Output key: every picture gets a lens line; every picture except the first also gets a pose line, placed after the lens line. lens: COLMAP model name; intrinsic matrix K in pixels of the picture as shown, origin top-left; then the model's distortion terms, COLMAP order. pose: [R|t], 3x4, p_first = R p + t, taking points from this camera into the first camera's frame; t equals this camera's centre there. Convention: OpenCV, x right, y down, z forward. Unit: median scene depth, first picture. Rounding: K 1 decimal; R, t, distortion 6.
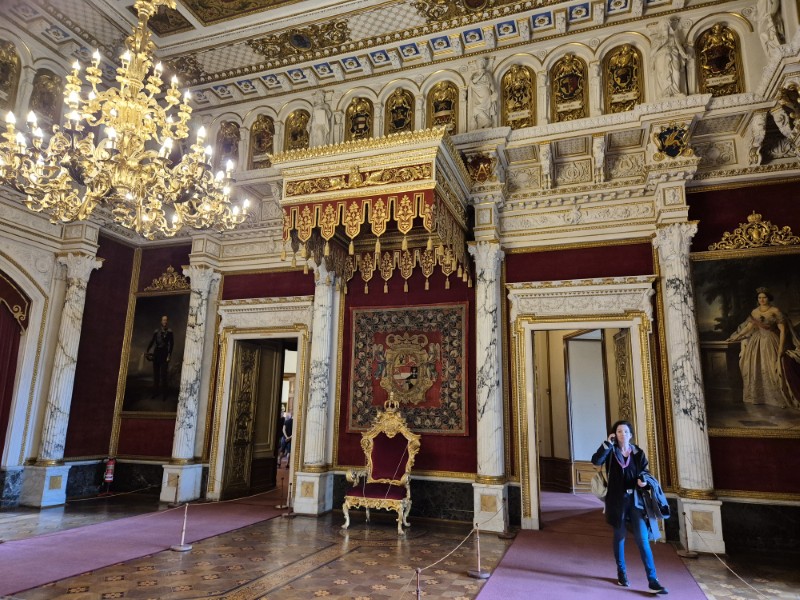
lens RADIAL K [[547.3, 0, 400.1], [0, 547.3, 316.1], [0, 0, 1]] dist [0.052444, -0.001840]
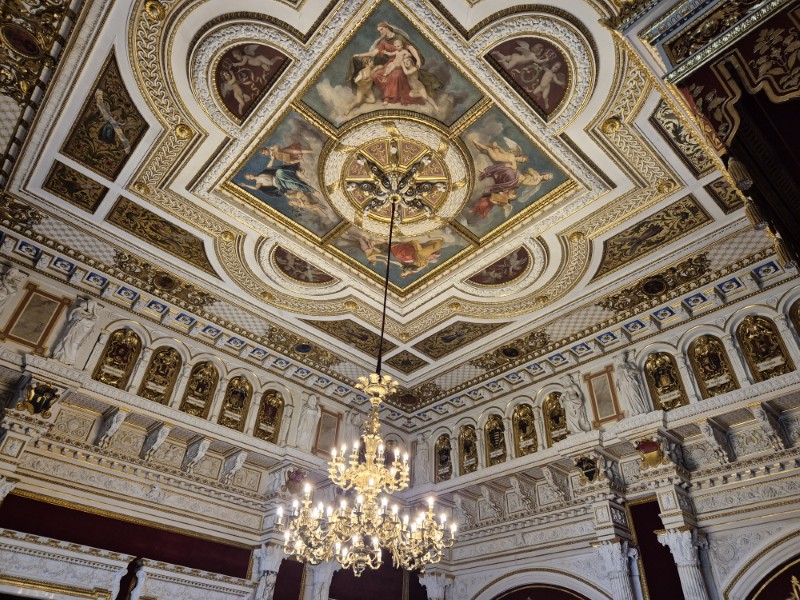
lens RADIAL K [[538.3, 0, 400.0], [0, 538.3, 300.0], [0, 0, 1]] dist [0.107549, -0.166987]
pose [[0.882054, -0.257087, -0.394825, 0.095256], [0.020237, 0.857906, -0.513409, -0.002940], [0.470713, 0.444864, 0.761922, -0.037468]]
